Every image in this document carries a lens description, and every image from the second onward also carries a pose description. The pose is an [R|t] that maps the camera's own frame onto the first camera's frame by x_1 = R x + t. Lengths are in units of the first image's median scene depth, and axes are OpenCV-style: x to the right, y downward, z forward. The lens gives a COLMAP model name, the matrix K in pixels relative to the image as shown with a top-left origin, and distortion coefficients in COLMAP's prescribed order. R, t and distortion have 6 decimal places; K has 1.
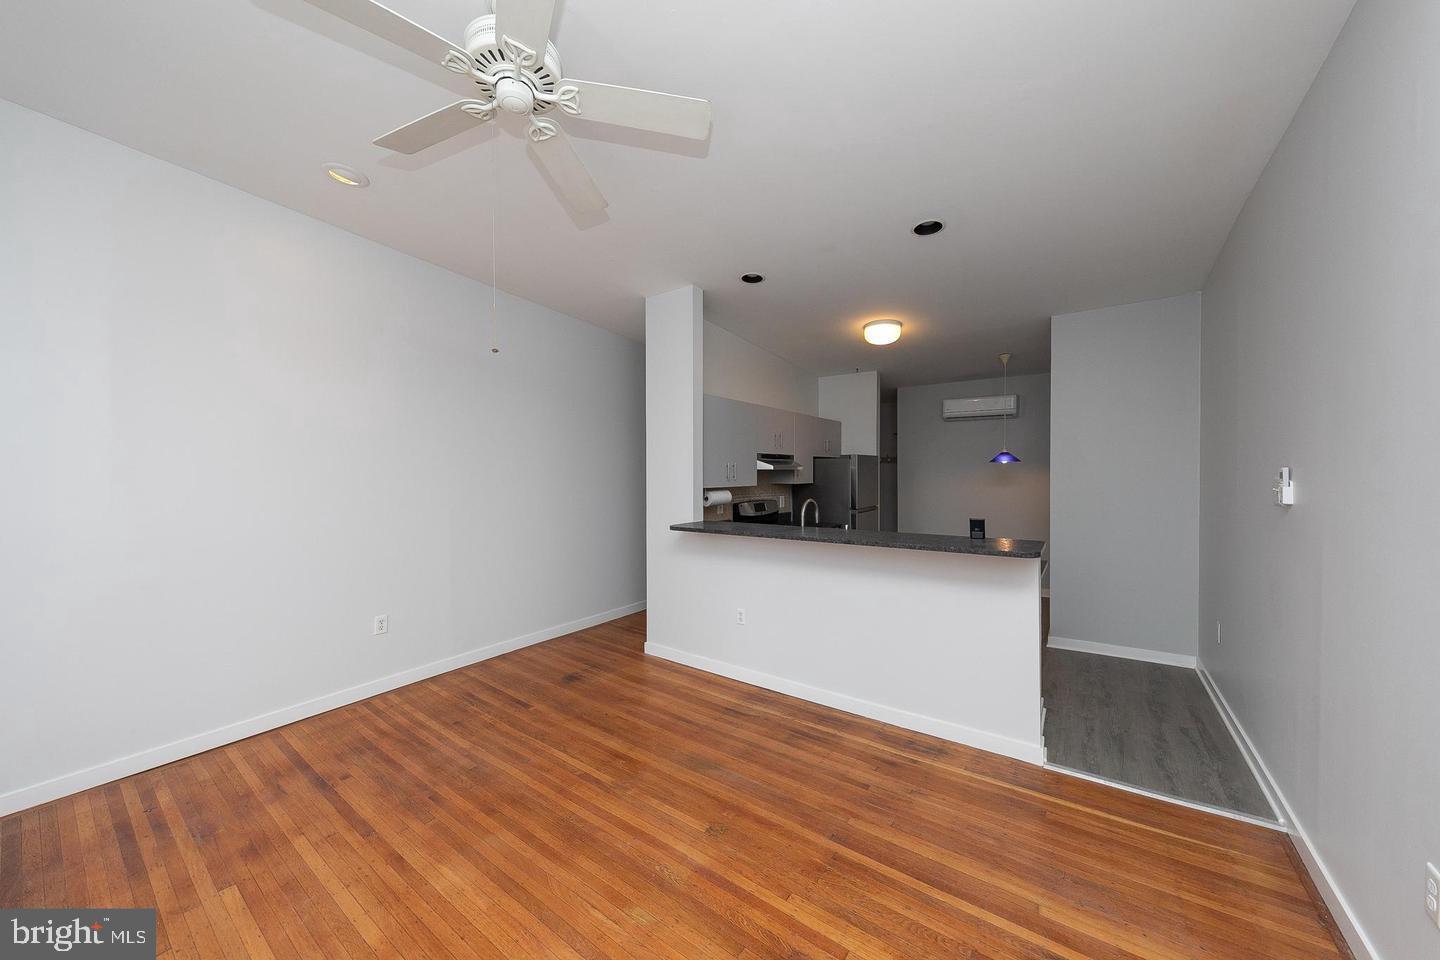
lens RADIAL K [[512.2, 0, 724.5], [0, 512.2, 474.4], [0, 0, 1]] dist [0.000984, -0.000030]
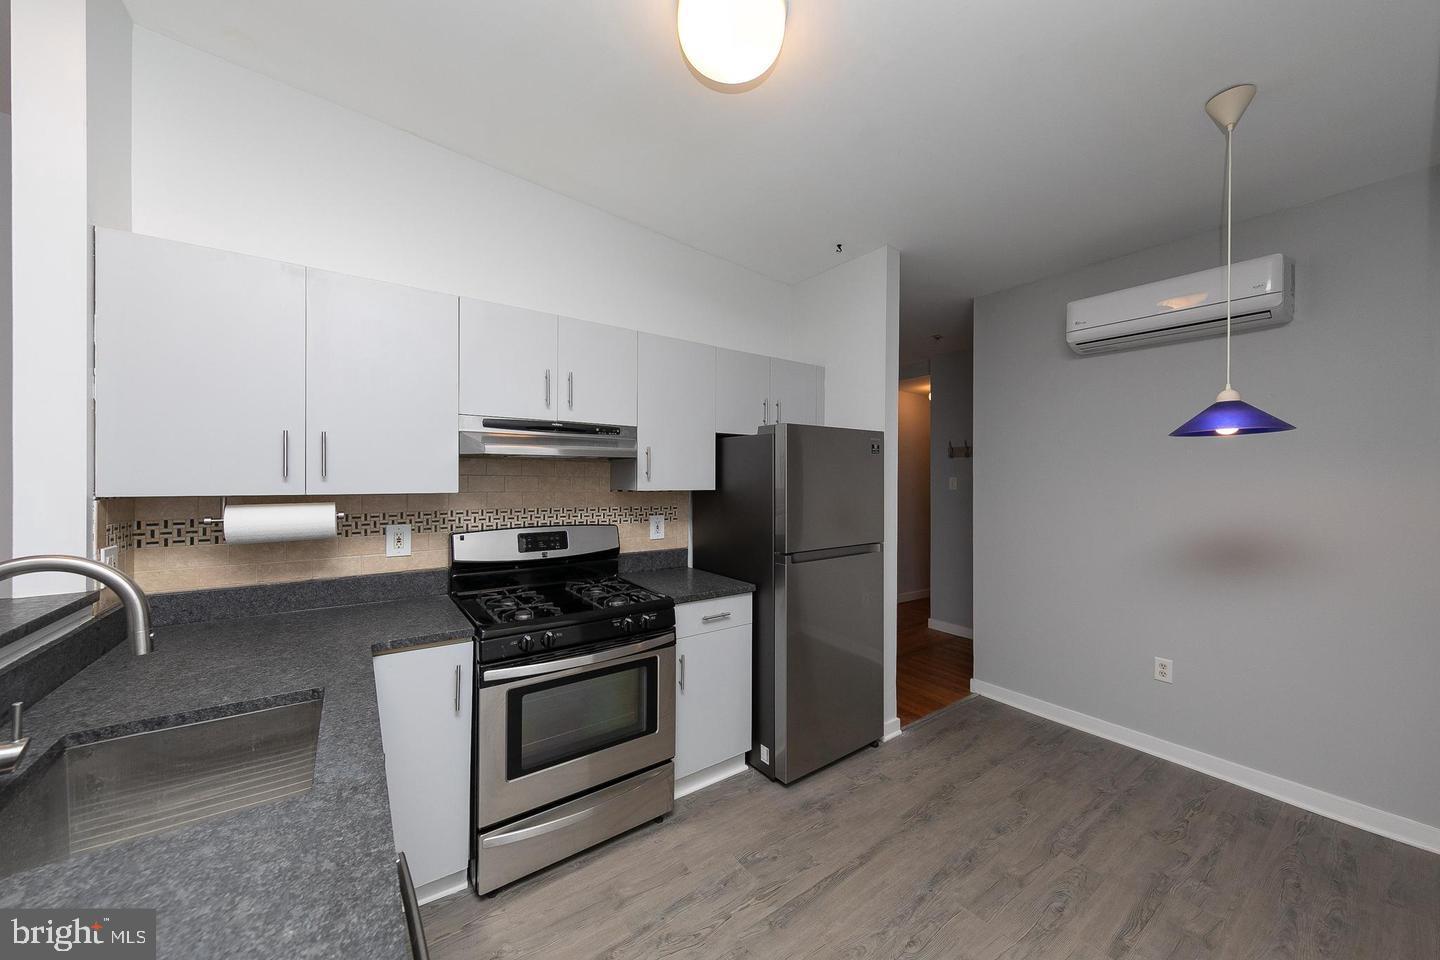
lens RADIAL K [[522.9, 0, 720.0], [0, 522.9, 480.0], [0, 0, 1]] dist [0.001316, 0.000055]
pose [[0.949046, 0.012298, -0.314897, 0.309472], [-0.012599, 0.999920, 0.001081, 0.006759], [0.314885, 0.002942, 0.949125, 0.522533]]
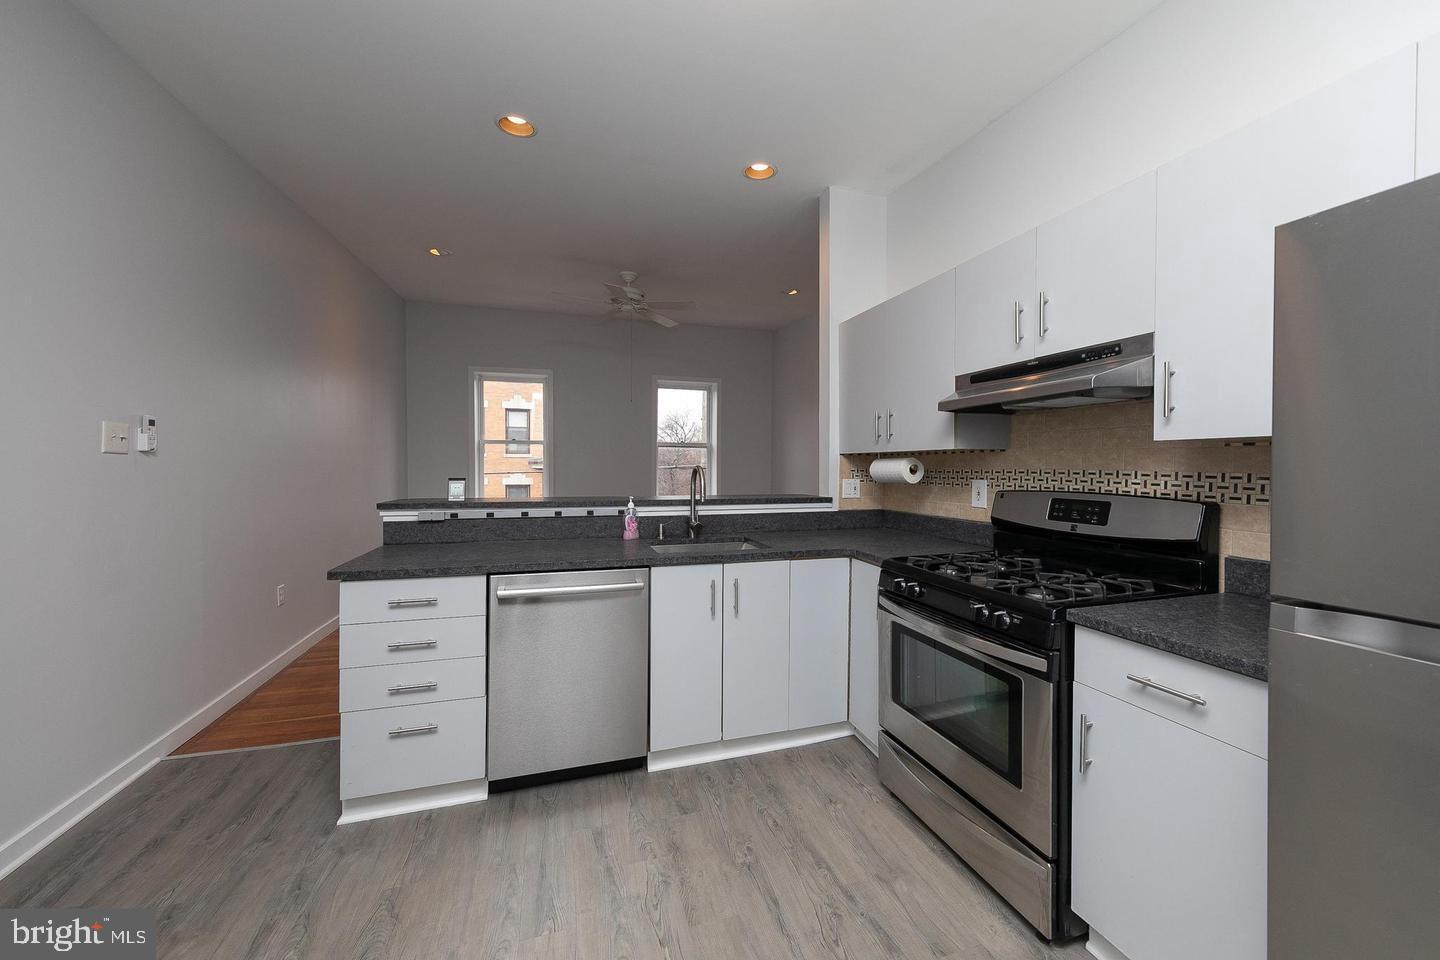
lens RADIAL K [[512.2, 0, 724.5], [0, 512.2, 474.4], [0, 0, 1]] dist [0.000984, -0.000030]
pose [[-0.586008, 0.021266, -0.810026, 0.426930], [-0.001379, 0.999628, 0.027241, 0.025585], [0.810304, 0.017080, -0.585760, 0.865015]]
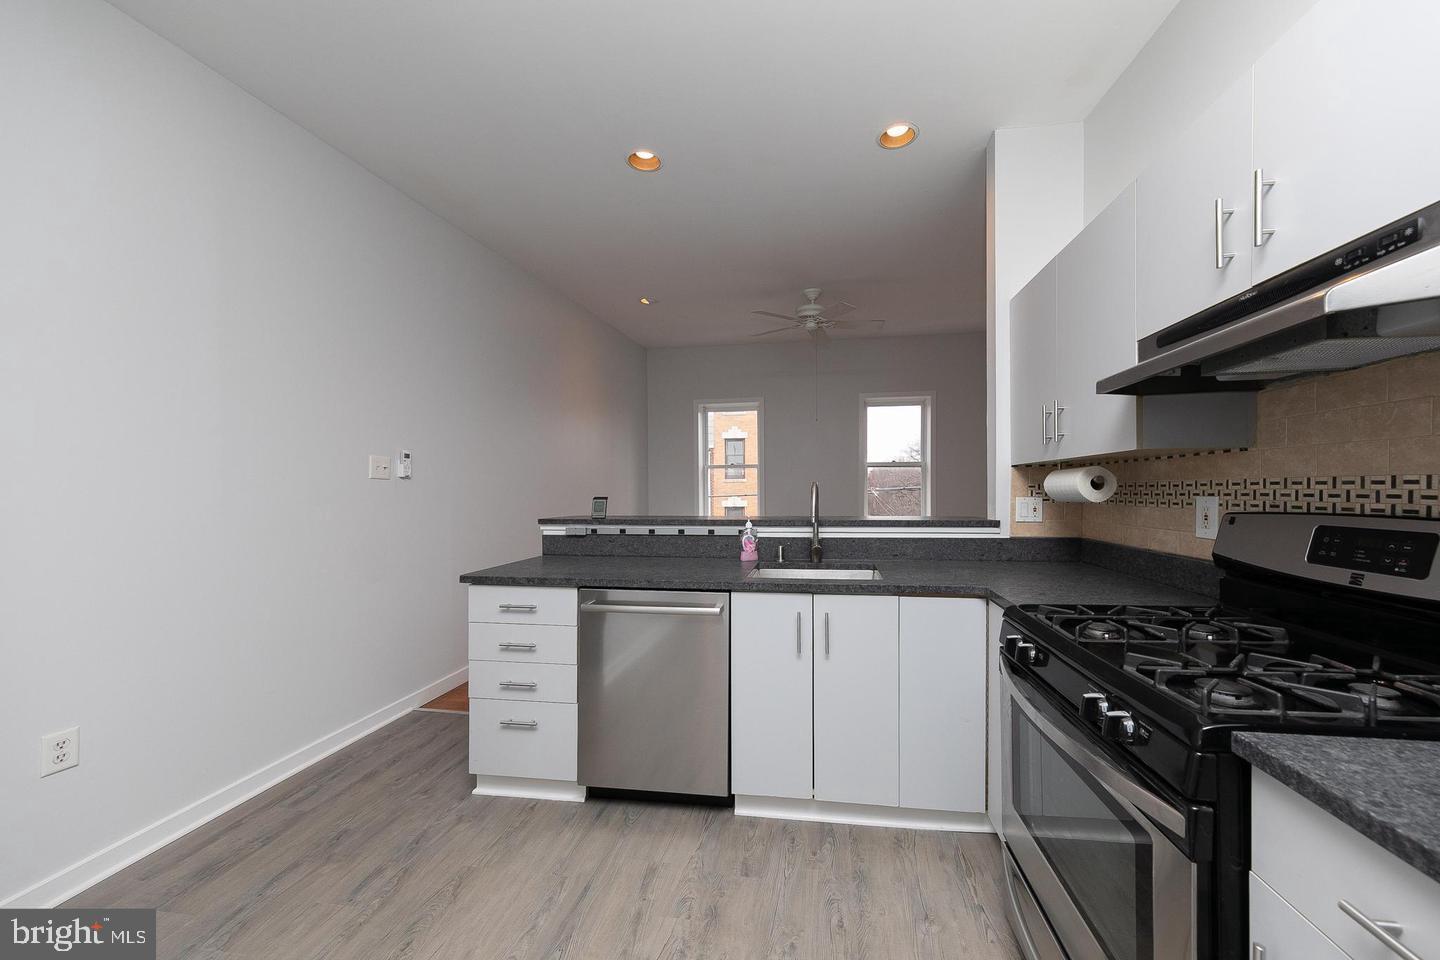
lens RADIAL K [[499.4, 0, 763.2], [0, 499.4, 494.4], [0, 0, 1]] dist [0.002543, 0.000104]
pose [[-0.868423, 0.020393, -0.495404, 0.312471], [0.013006, 0.999747, 0.018353, 0.031637], [0.495653, 0.009495, -0.868469, 0.901885]]
